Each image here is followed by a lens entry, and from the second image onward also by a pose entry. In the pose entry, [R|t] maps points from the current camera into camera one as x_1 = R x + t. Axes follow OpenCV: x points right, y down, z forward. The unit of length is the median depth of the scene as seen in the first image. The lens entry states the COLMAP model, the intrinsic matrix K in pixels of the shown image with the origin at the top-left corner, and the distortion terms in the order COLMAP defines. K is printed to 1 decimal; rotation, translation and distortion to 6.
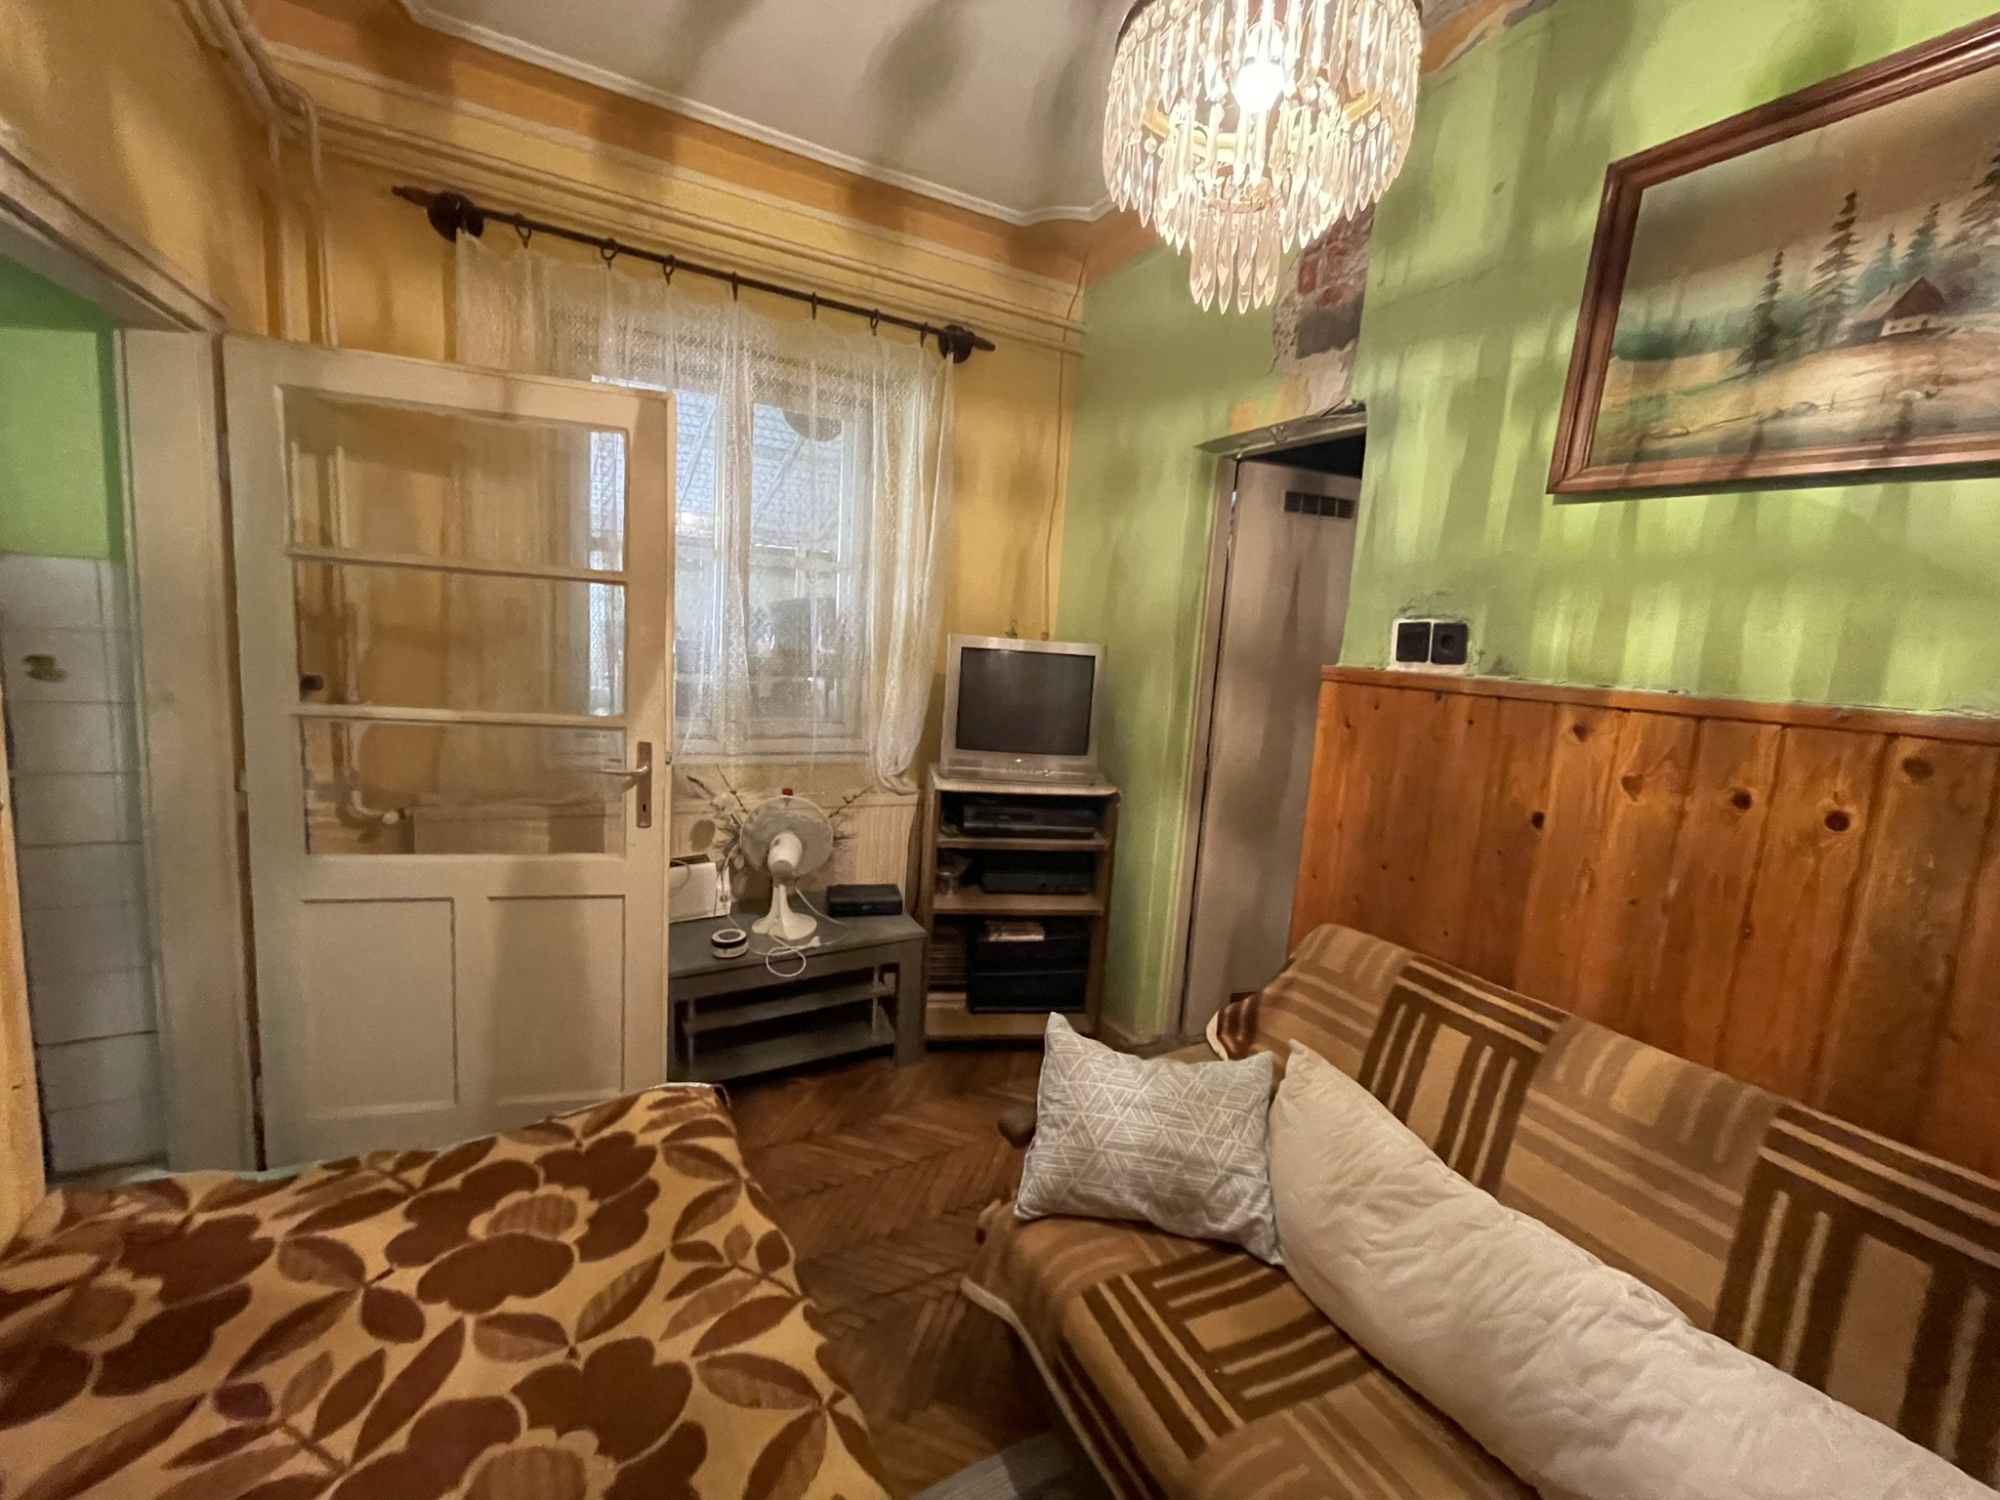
lens RADIAL K [[813.3, 0, 1000.8], [0, 813.3, 747.7], [0, 0, 1]] dist [-0.003356, 0.002243]
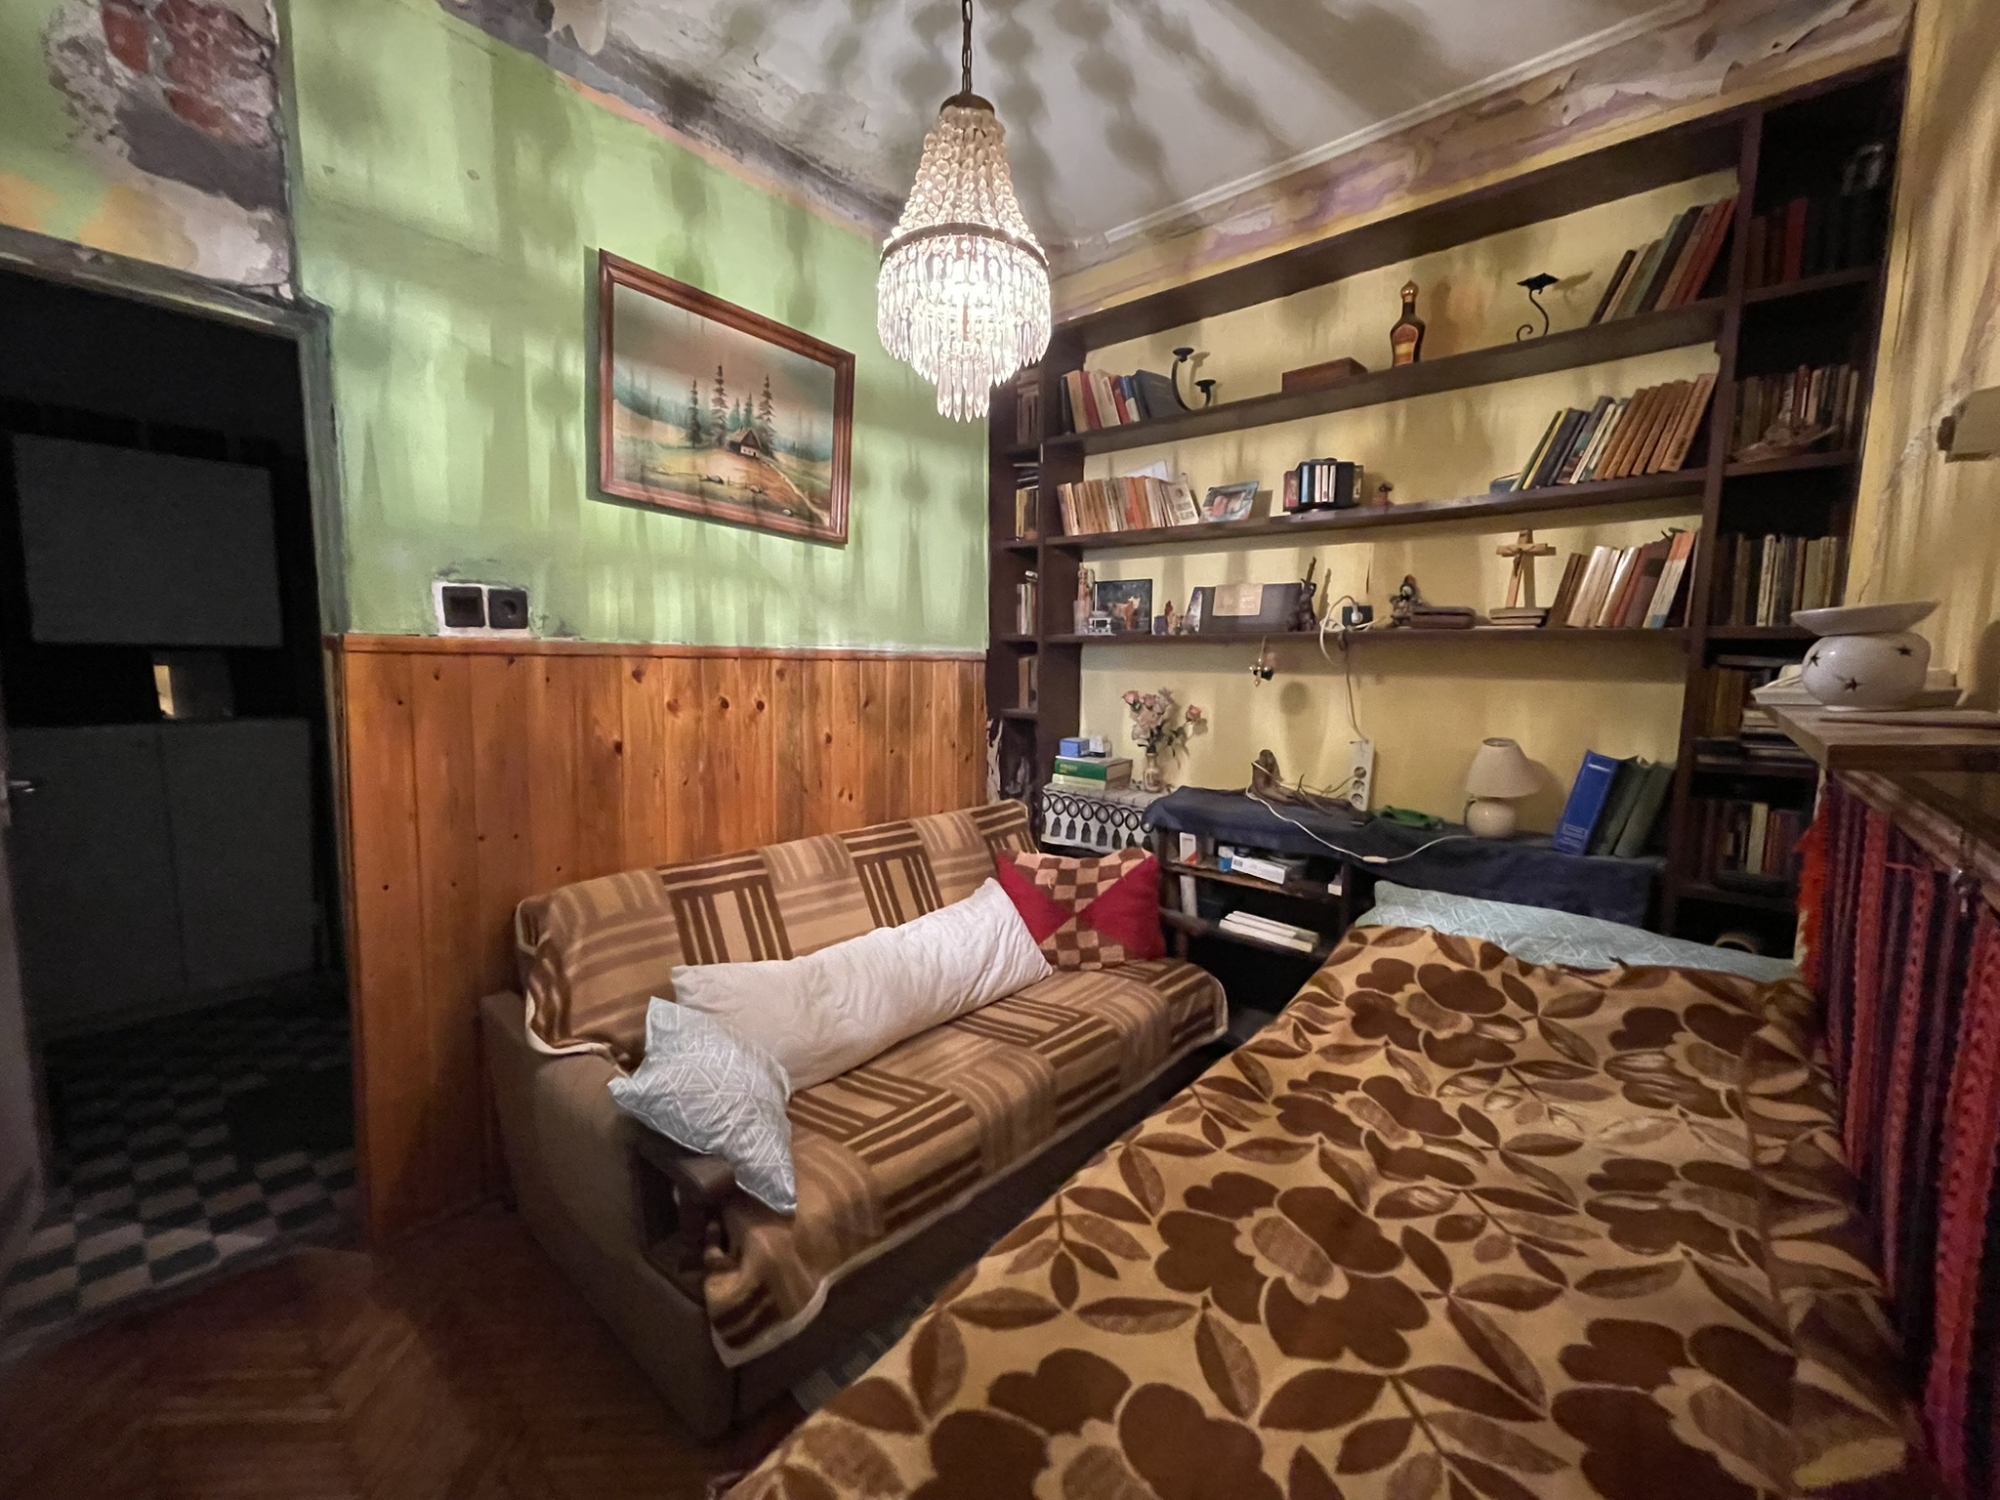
lens RADIAL K [[813.3, 0, 994.5], [0, 813.3, 749.6], [0, 0, 1]] dist [-0.003356, 0.002243]
pose [[-0.340930, -0.162651, 0.925911, -0.867125], [0.097603, 0.973472, 0.206945, -0.137182], [-0.935008, 0.160925, -0.316011, 0.987775]]
